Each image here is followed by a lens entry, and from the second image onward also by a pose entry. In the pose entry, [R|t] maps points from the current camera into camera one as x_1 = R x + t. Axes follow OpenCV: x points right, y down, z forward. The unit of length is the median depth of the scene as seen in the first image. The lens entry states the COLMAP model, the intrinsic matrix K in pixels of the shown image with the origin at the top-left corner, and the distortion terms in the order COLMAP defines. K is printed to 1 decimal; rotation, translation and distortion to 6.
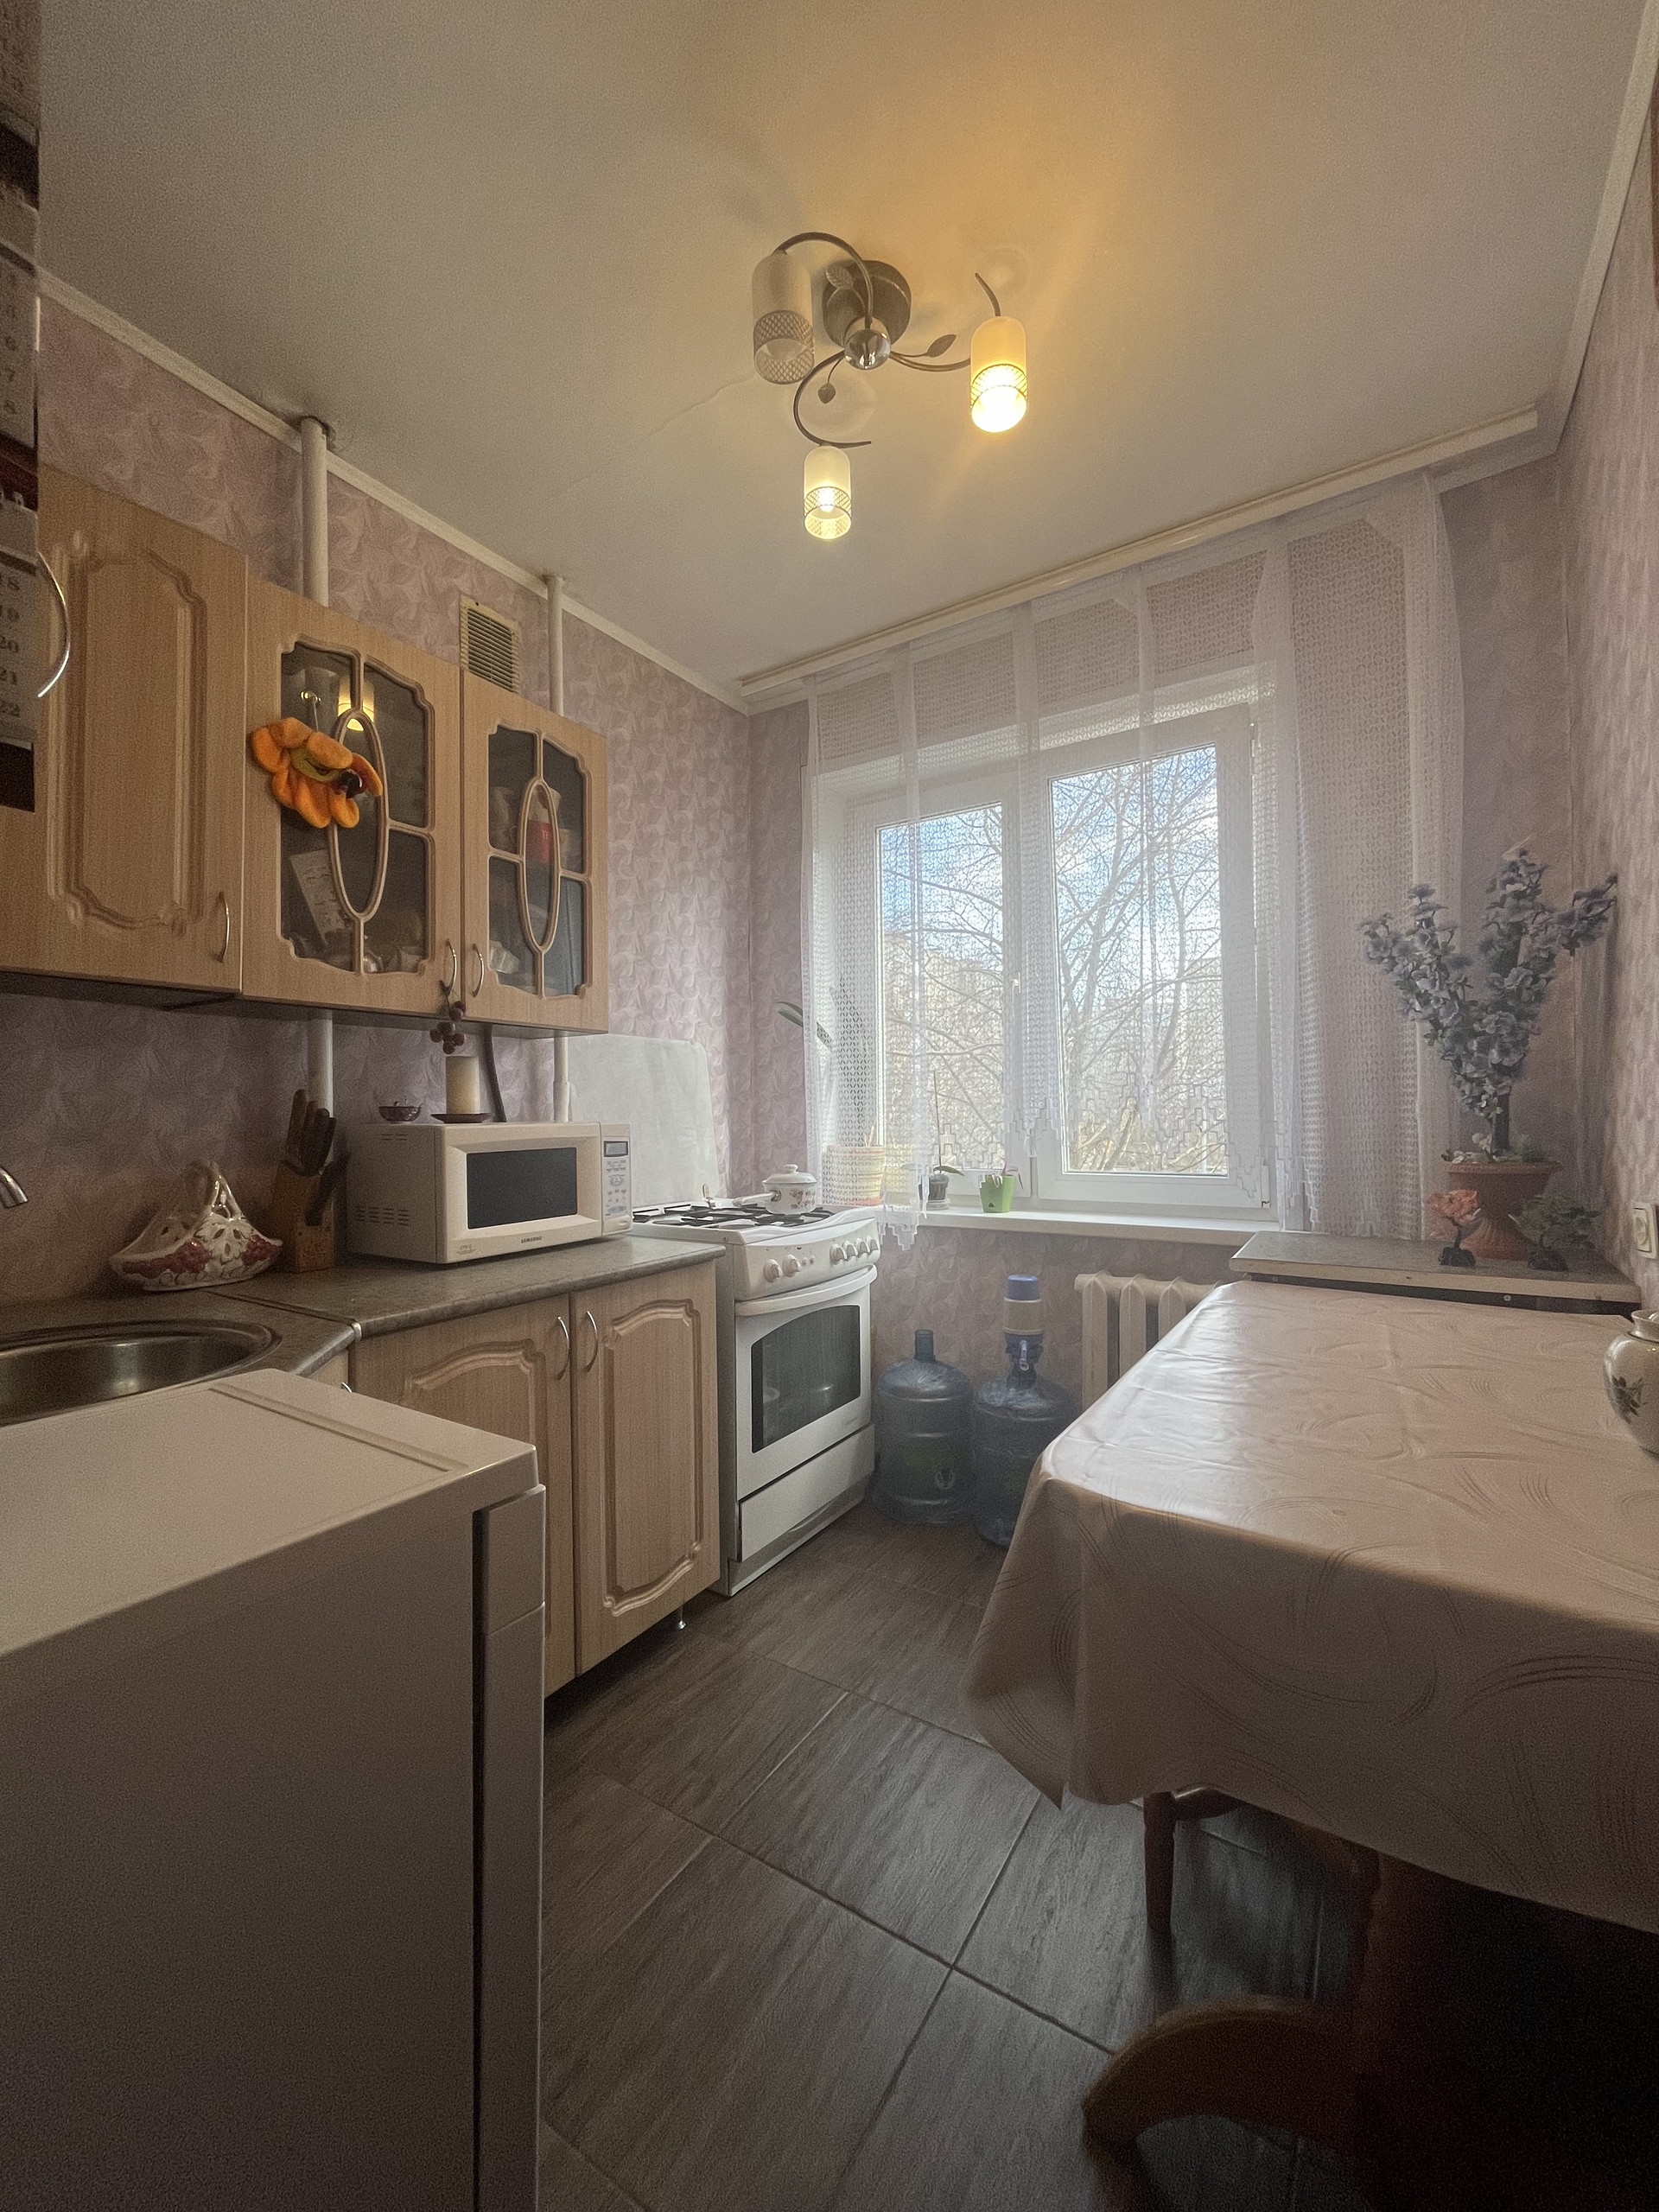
lens RADIAL K [[896.2, 0, 837.2], [0, 896.2, 1112.1], [0, 0, 1]] dist [-0.001912, -0.000093]
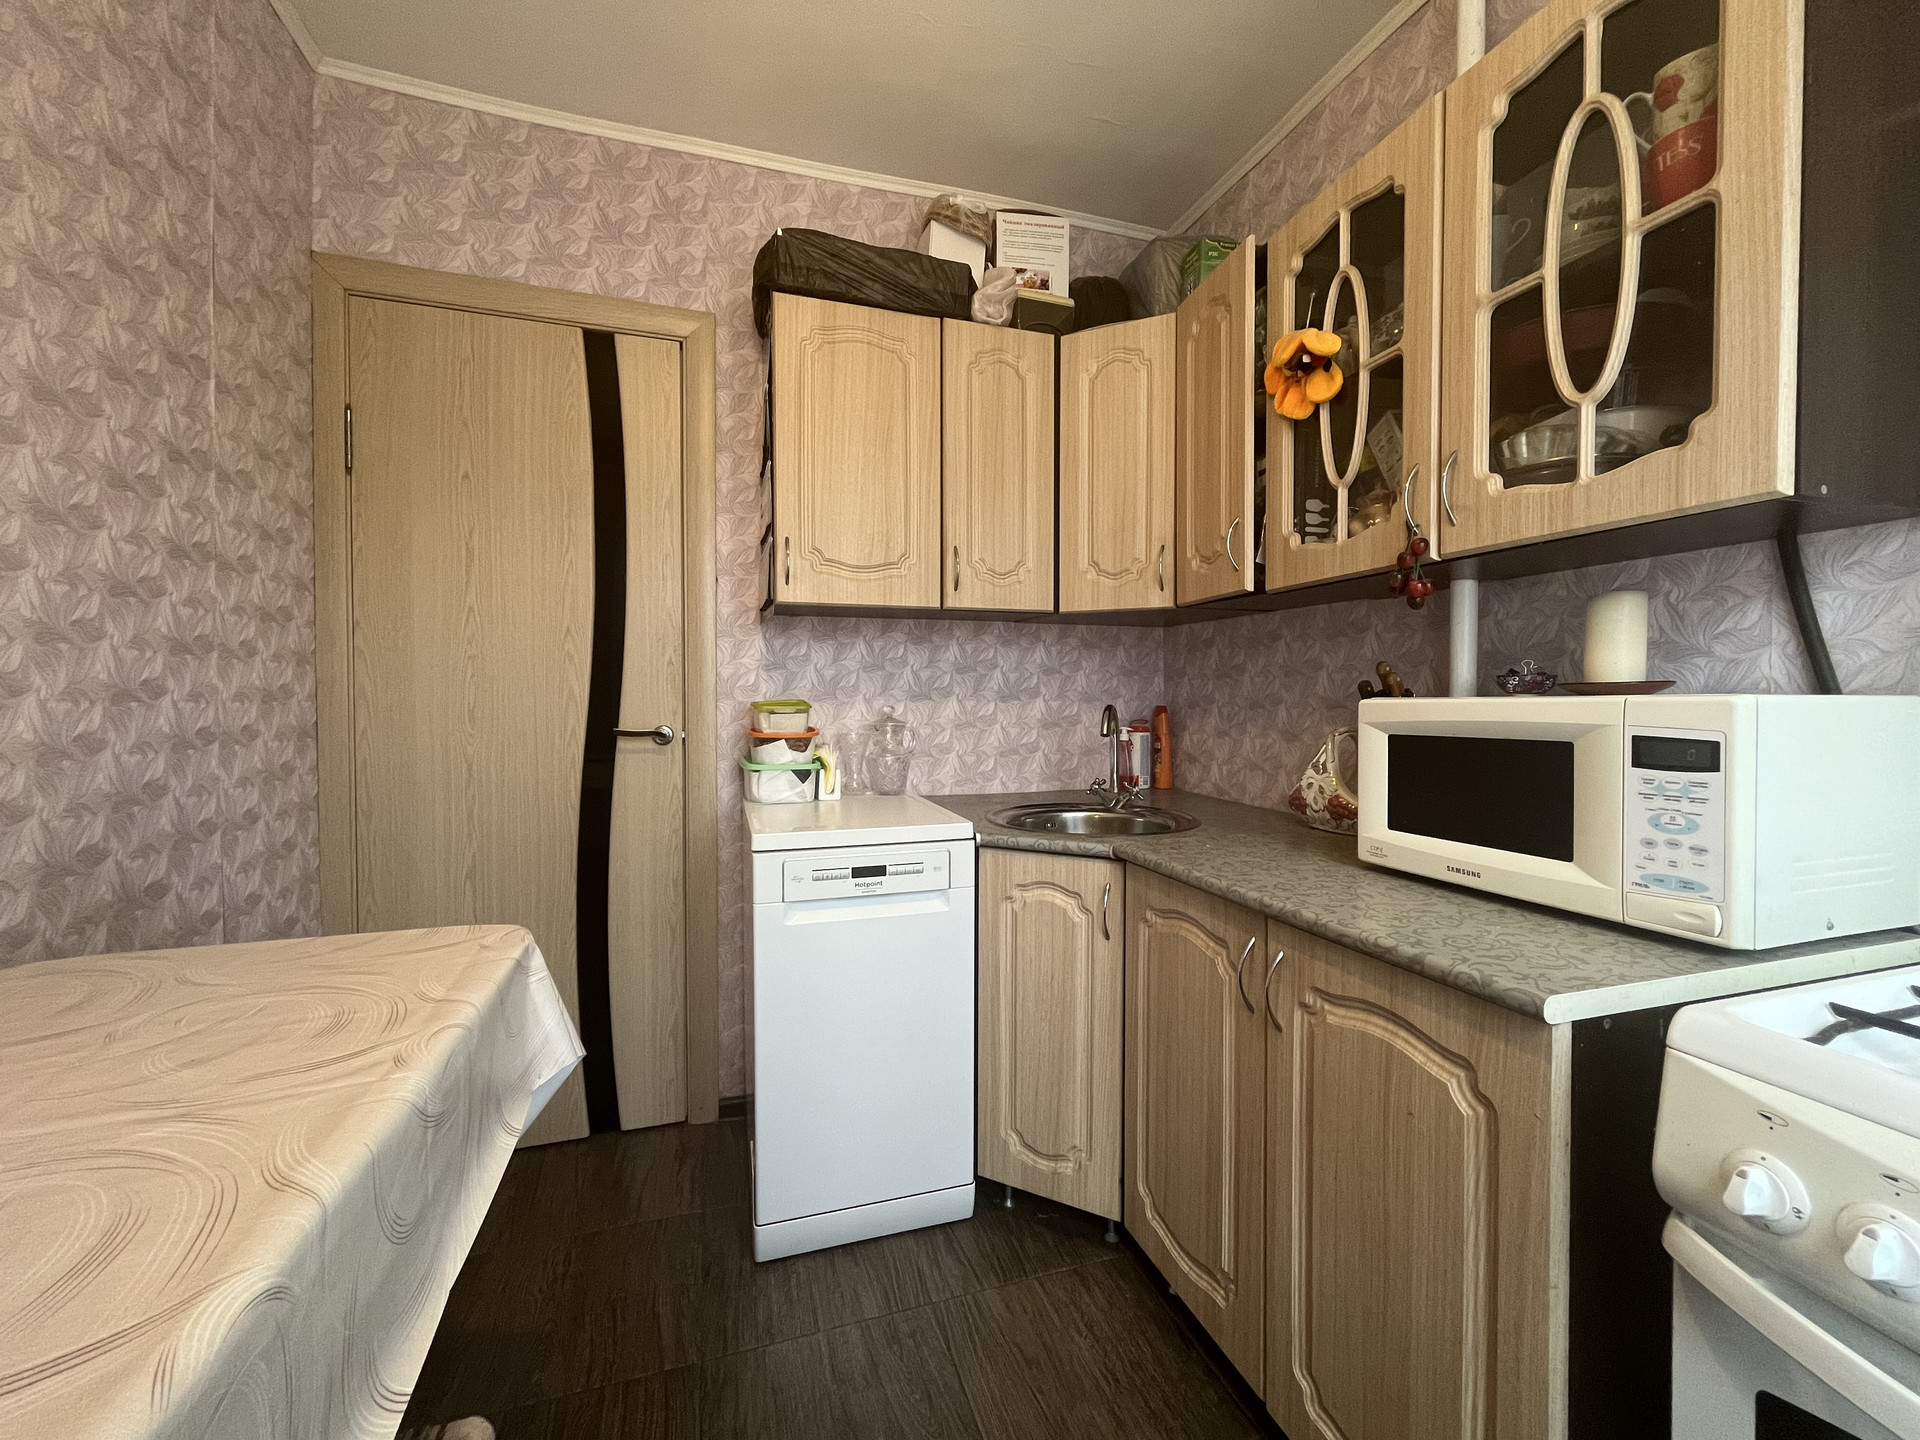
lens RADIAL K [[777.9, 0, 964.3], [0, 777.9, 713.0], [0, 0, 1]] dist [-0.001912, -0.000093]
pose [[-0.639922, 0.023493, -0.768081, 0.331202], [0.008521, 0.999688, 0.023478, 0.006955], [0.768393, 0.008479, -0.639922, 1.057213]]
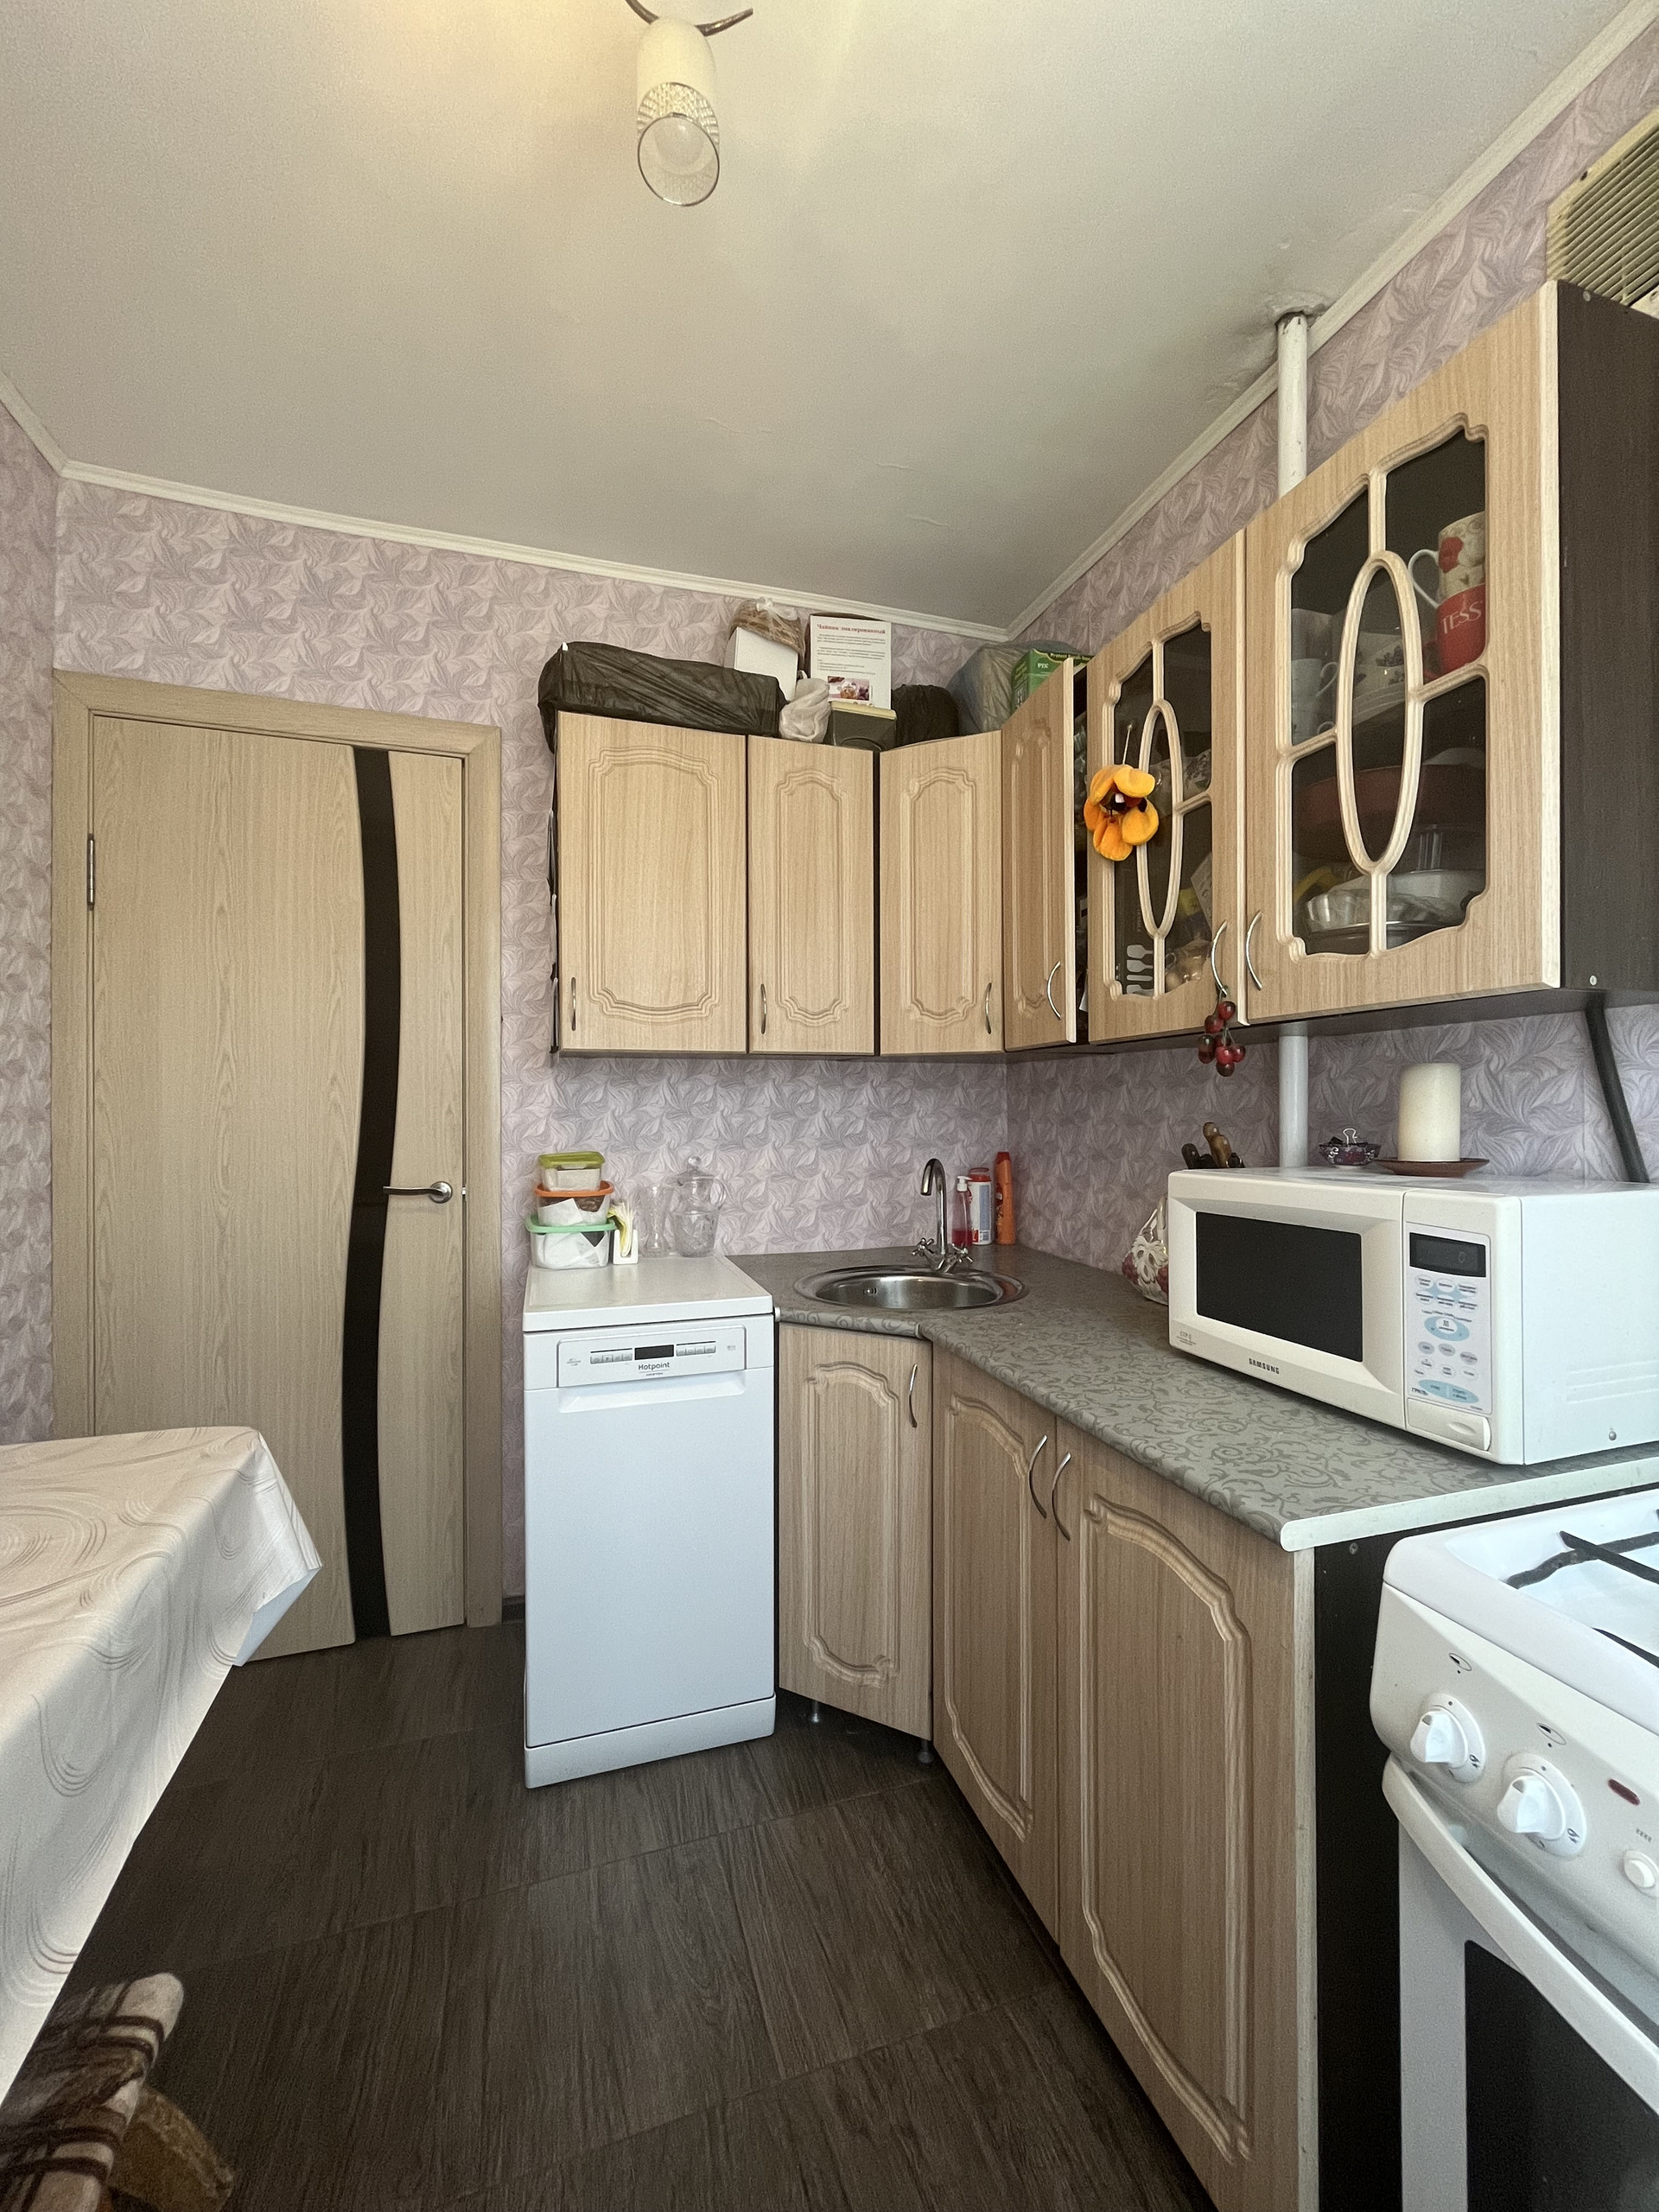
lens RADIAL K [[896.2, 0, 837.8], [0, 896.2, 1109.6], [0, 0, 1]] dist [-0.001912, -0.000093]
pose [[-0.636617, 0.010322, -0.771111, 0.317778], [0.011651, 0.999925, 0.003765, -0.040728], [0.771092, -0.006587, -0.636690, 1.140465]]
